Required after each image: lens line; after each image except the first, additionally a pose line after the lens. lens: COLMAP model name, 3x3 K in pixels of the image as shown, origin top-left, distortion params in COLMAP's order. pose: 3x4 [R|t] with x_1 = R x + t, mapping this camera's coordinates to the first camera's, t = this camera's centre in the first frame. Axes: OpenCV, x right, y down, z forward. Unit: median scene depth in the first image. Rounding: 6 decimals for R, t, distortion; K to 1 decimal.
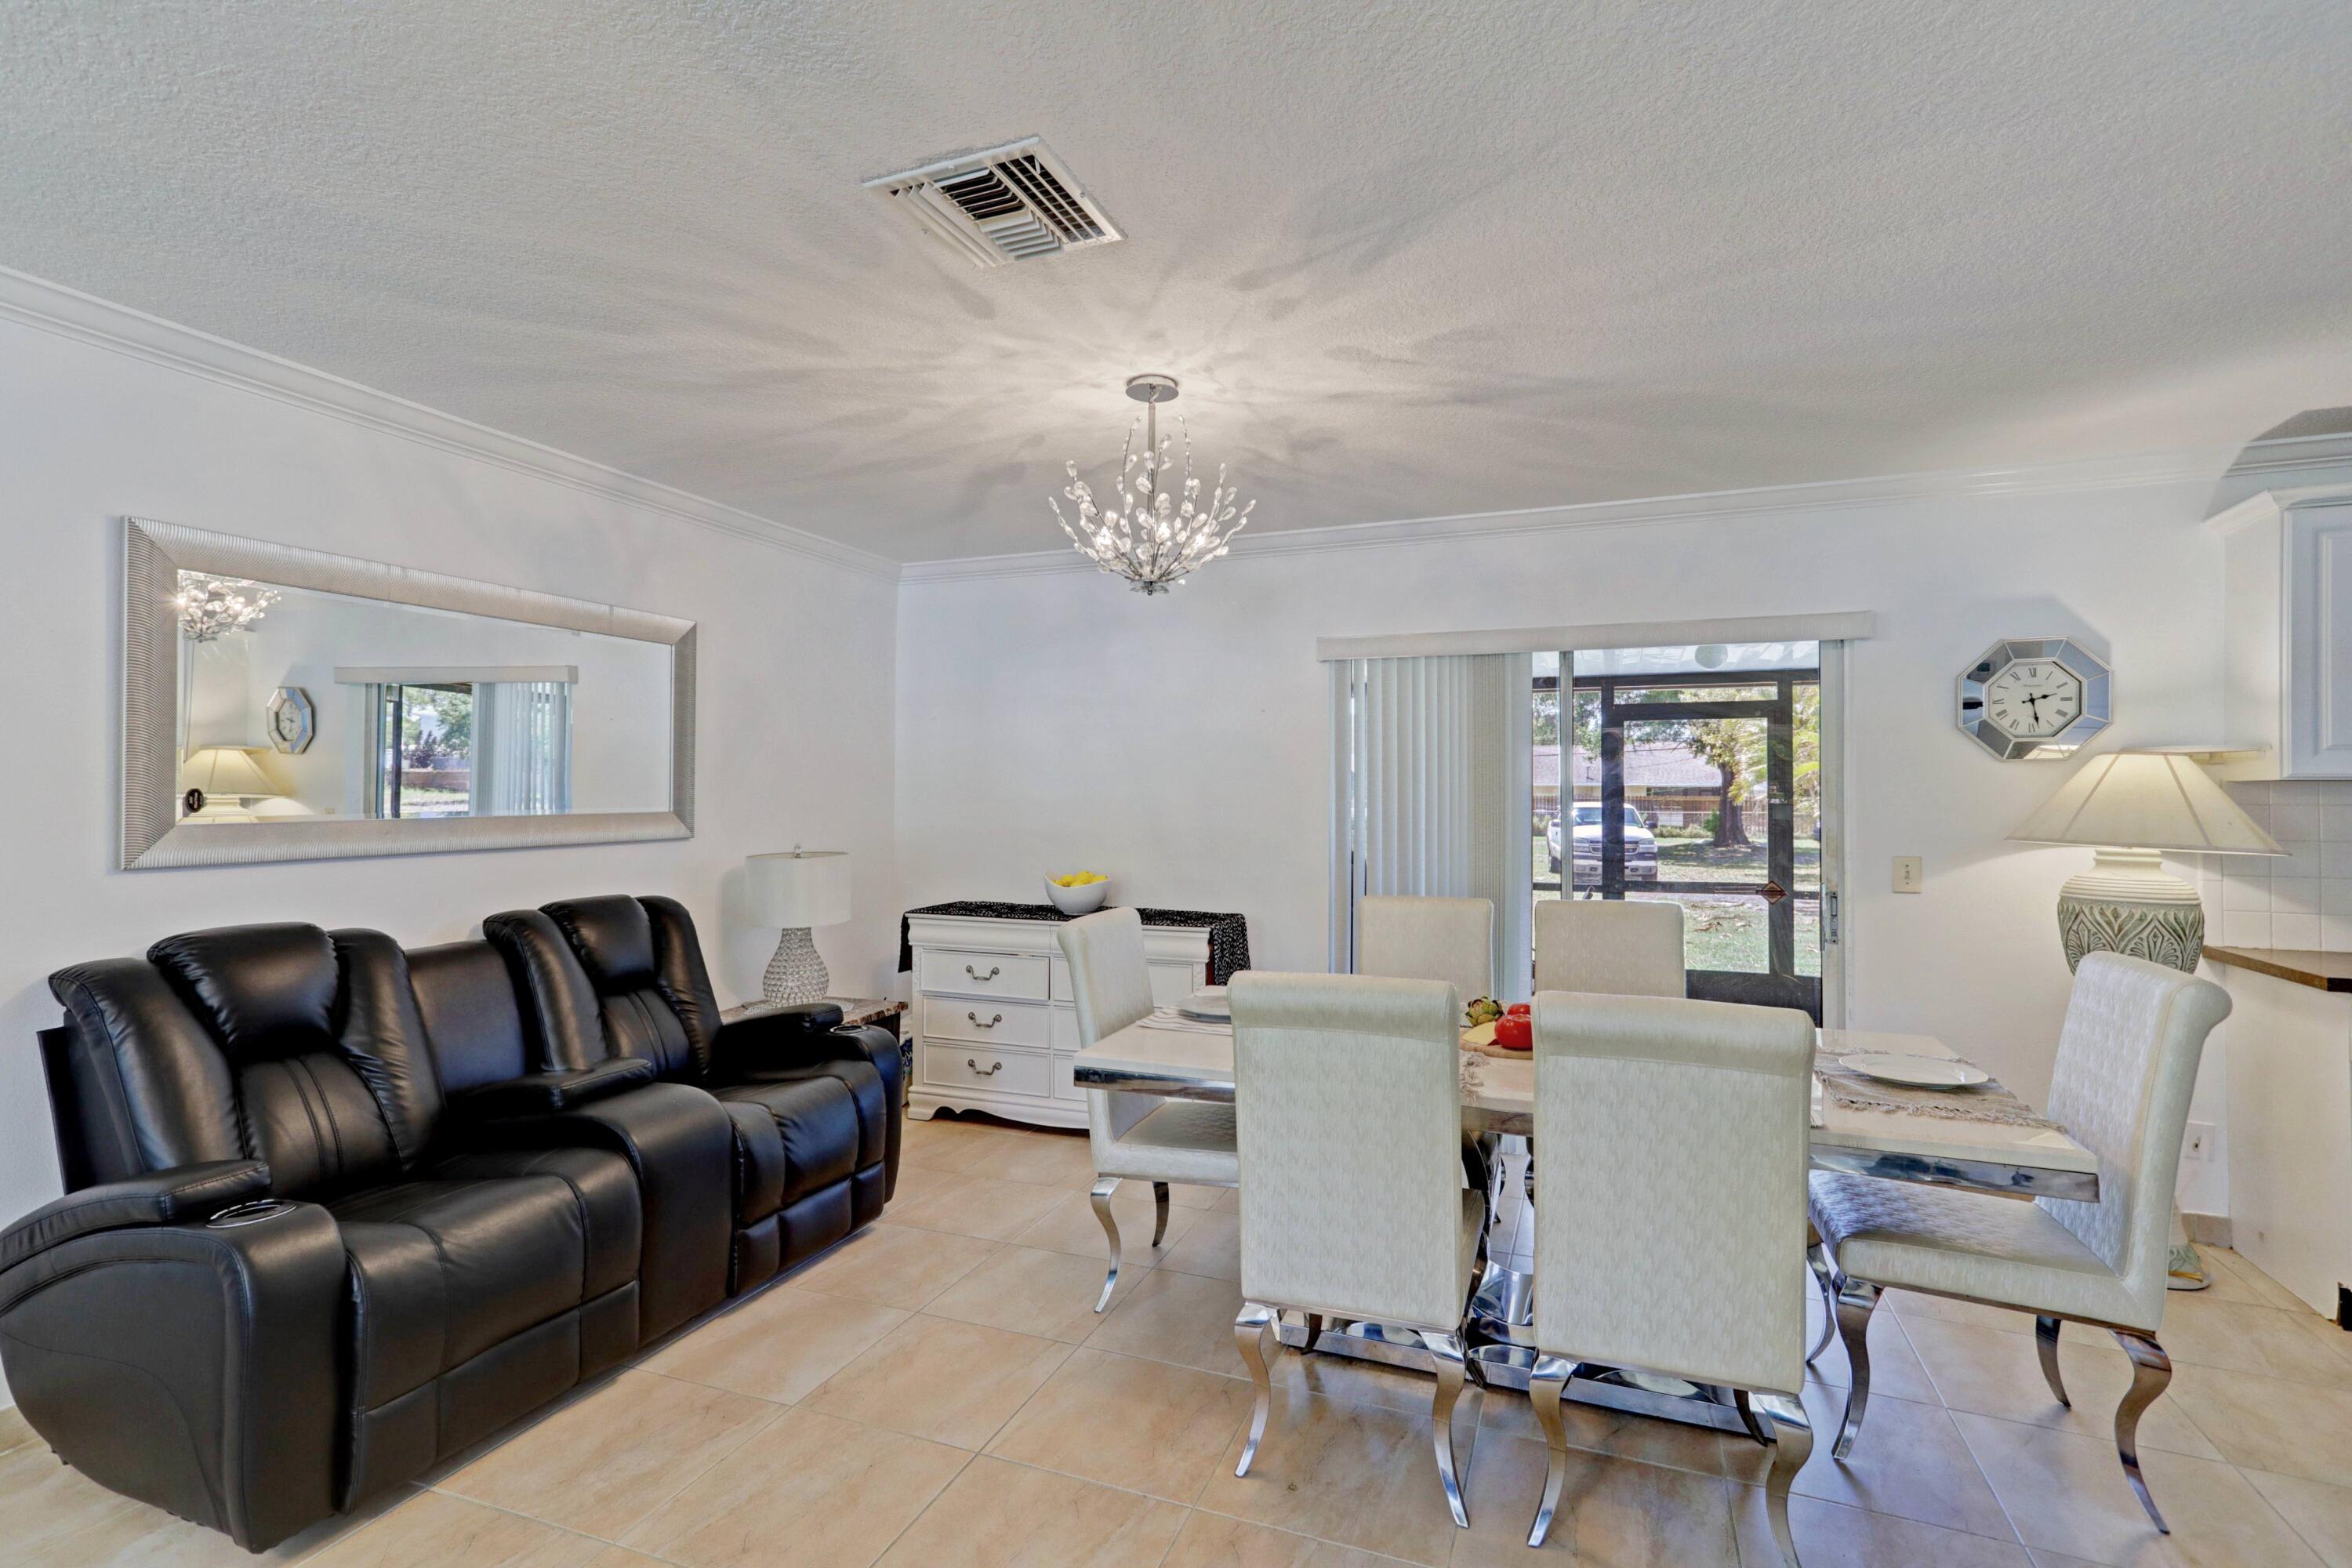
lens RADIAL K [[1117.5, 0, 1170.8], [0, 1117.5, 781.6], [0, 0, 1]] dist [0.017747, 0.006343]
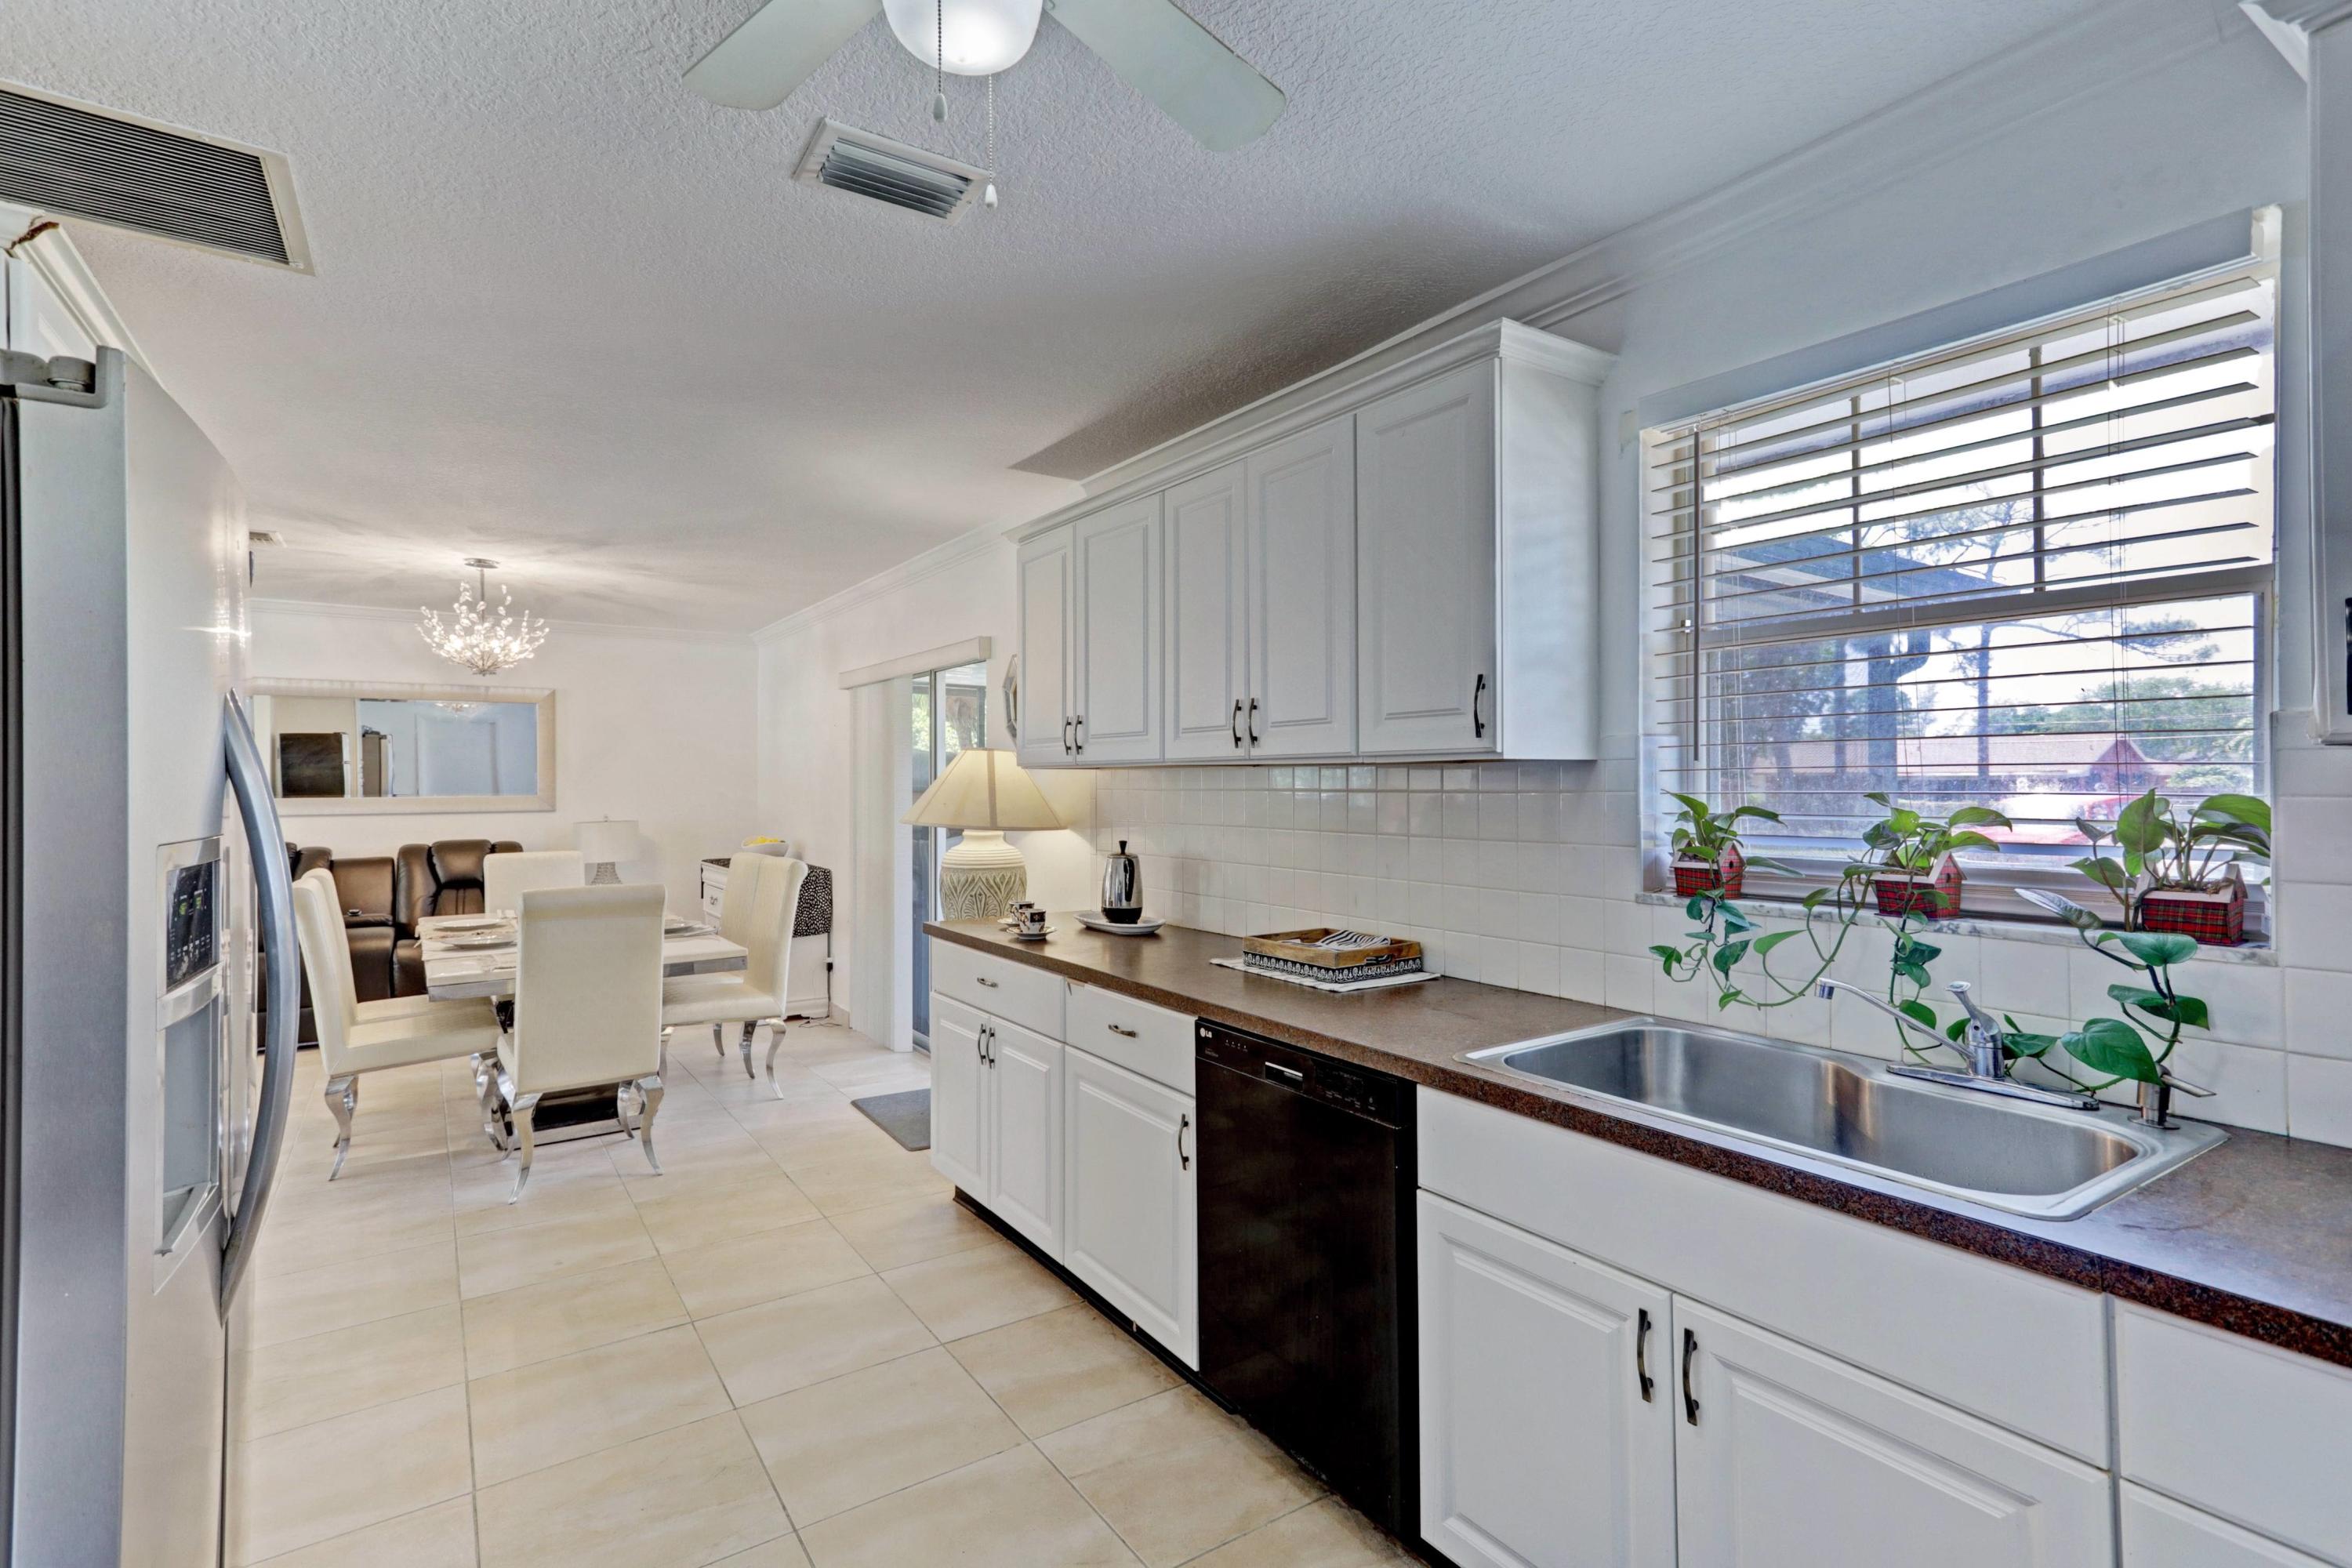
lens RADIAL K [[1117.5, 0, 1170.8], [0, 1117.5, 781.6], [0, 0, 1]] dist [0.017747, 0.006343]
pose [[0.821721, -0.006318, -0.569855, 1.743949], [0.010791, 0.999932, 0.004473, 0.008908], [0.569787, -0.009825, 0.821733, 0.110657]]
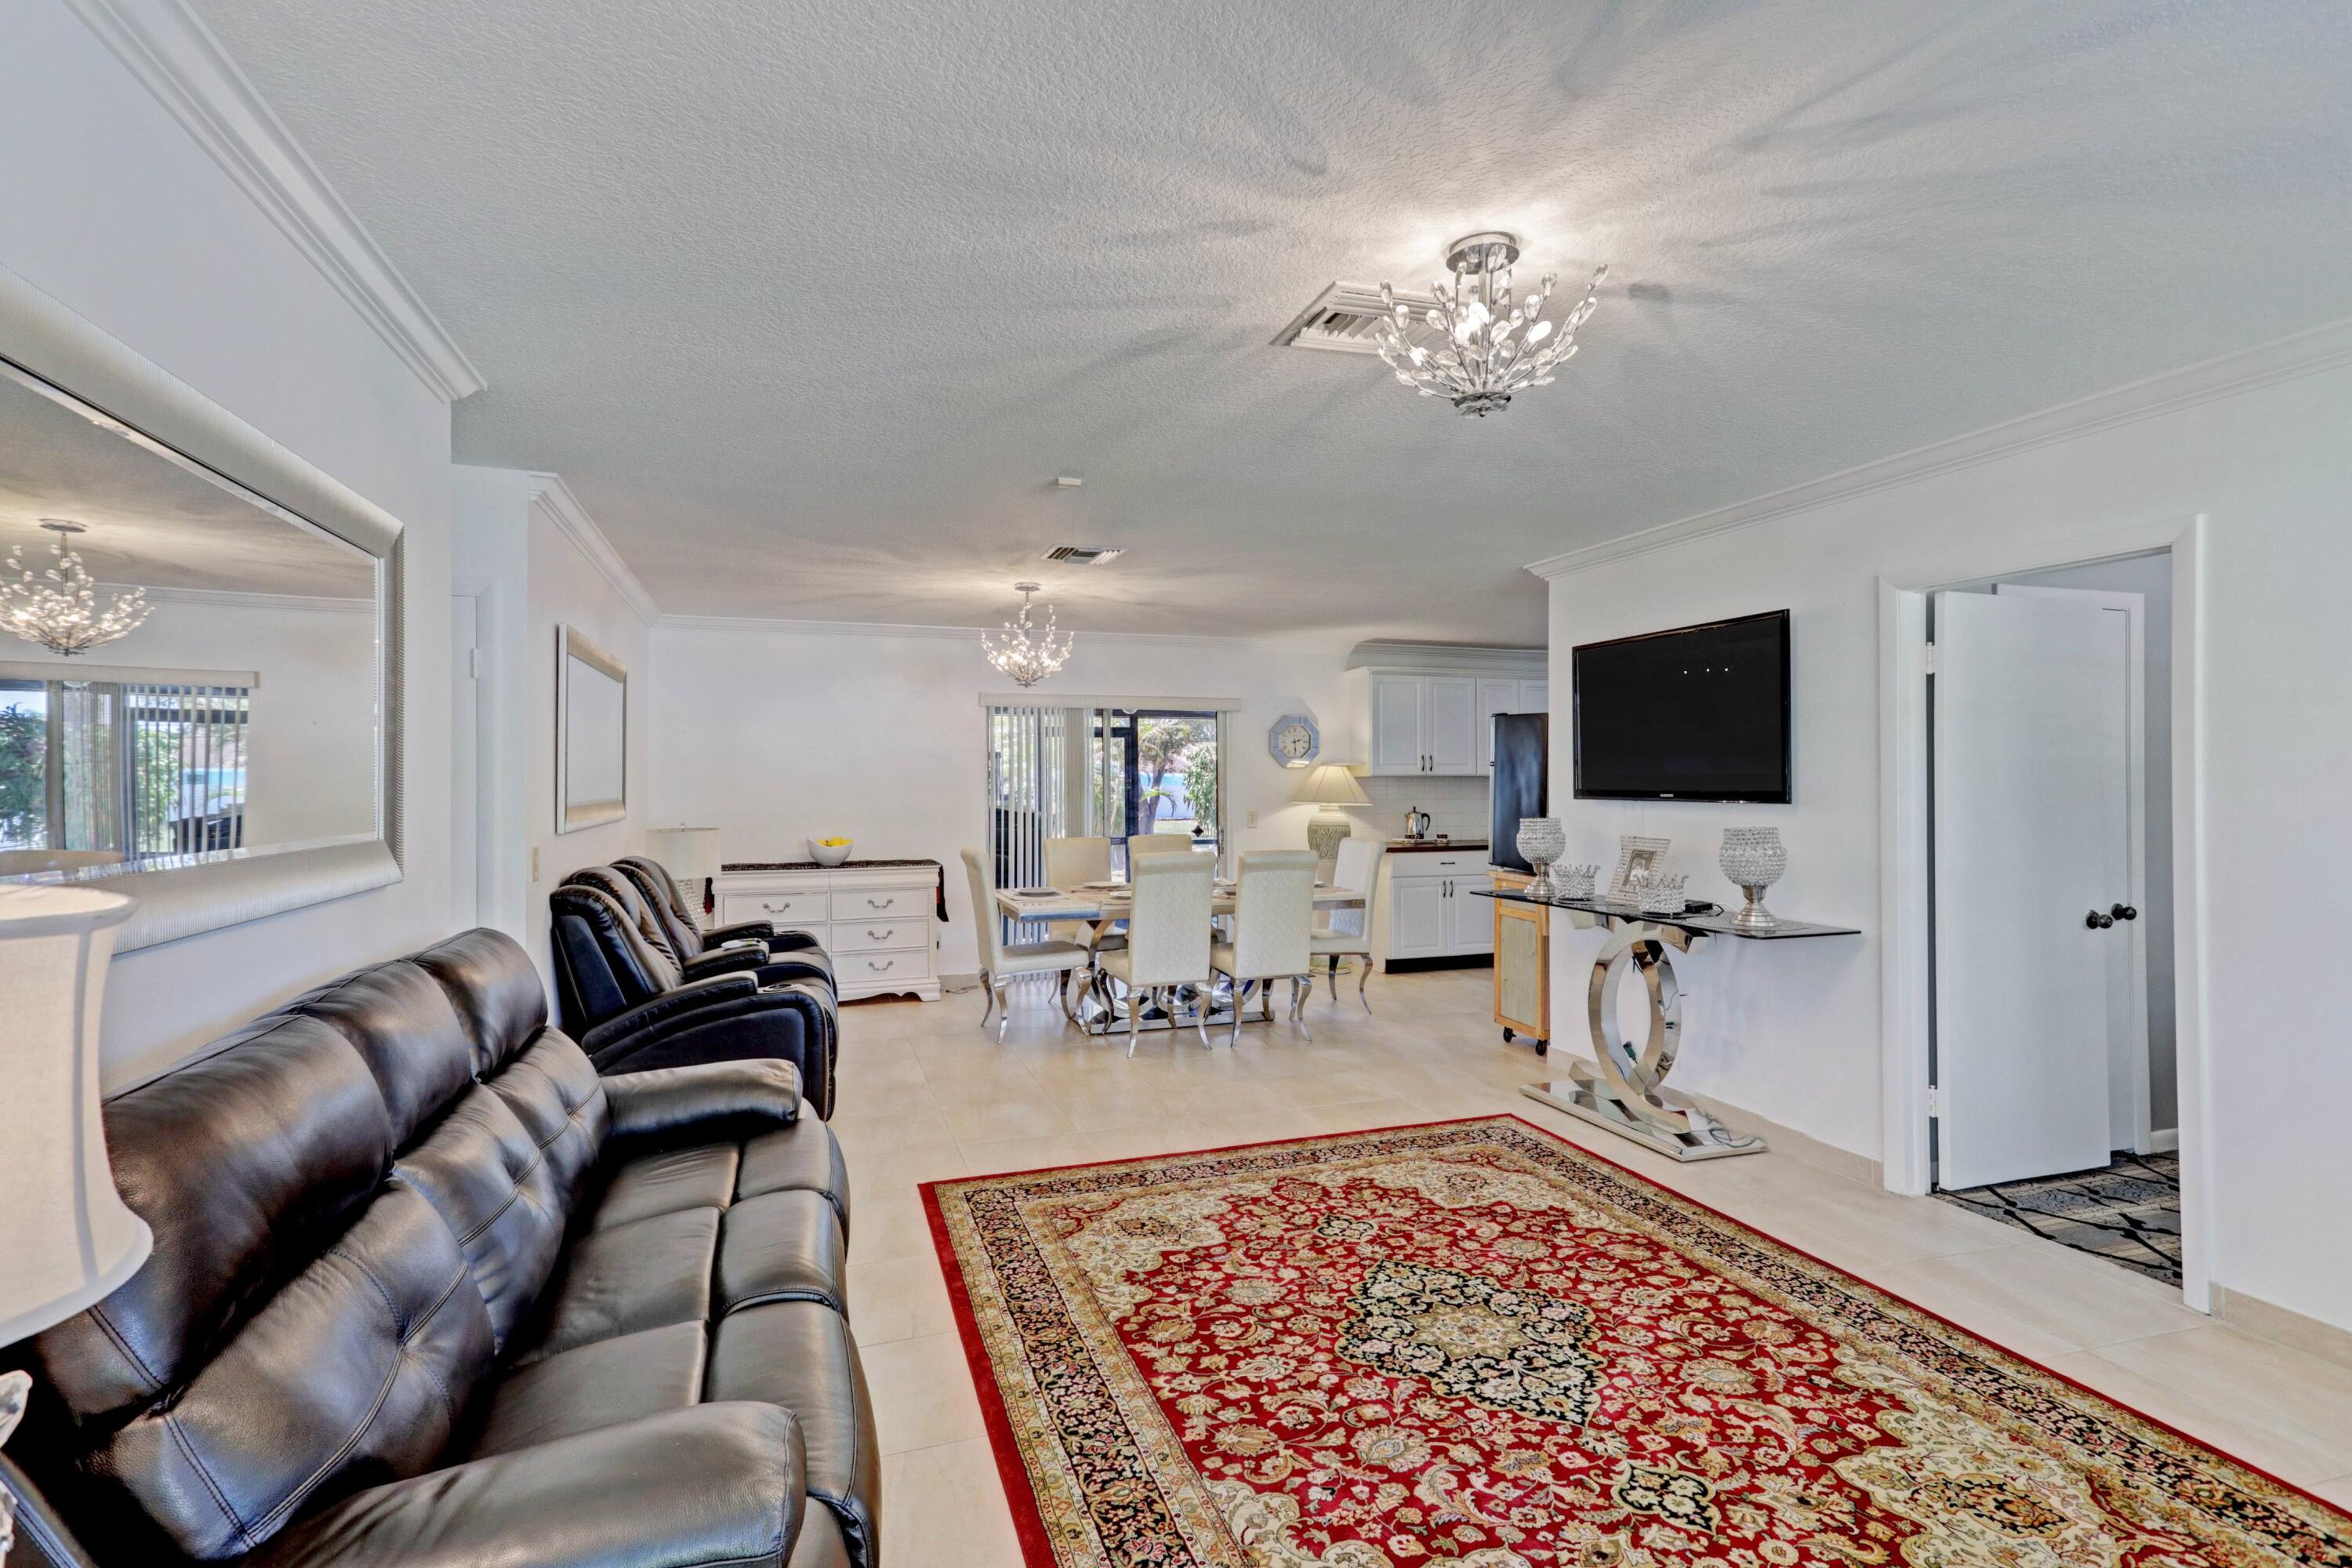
lens RADIAL K [[1117.5, 0, 1170.8], [0, 1117.5, 781.6], [0, 0, 1]] dist [0.017747, 0.006343]
pose [[0.765072, -0.005922, 0.643917, -1.011400], [0.001314, 0.999970, 0.007635, -0.009199], [-0.643943, -0.004995, 0.765057, -0.655727]]
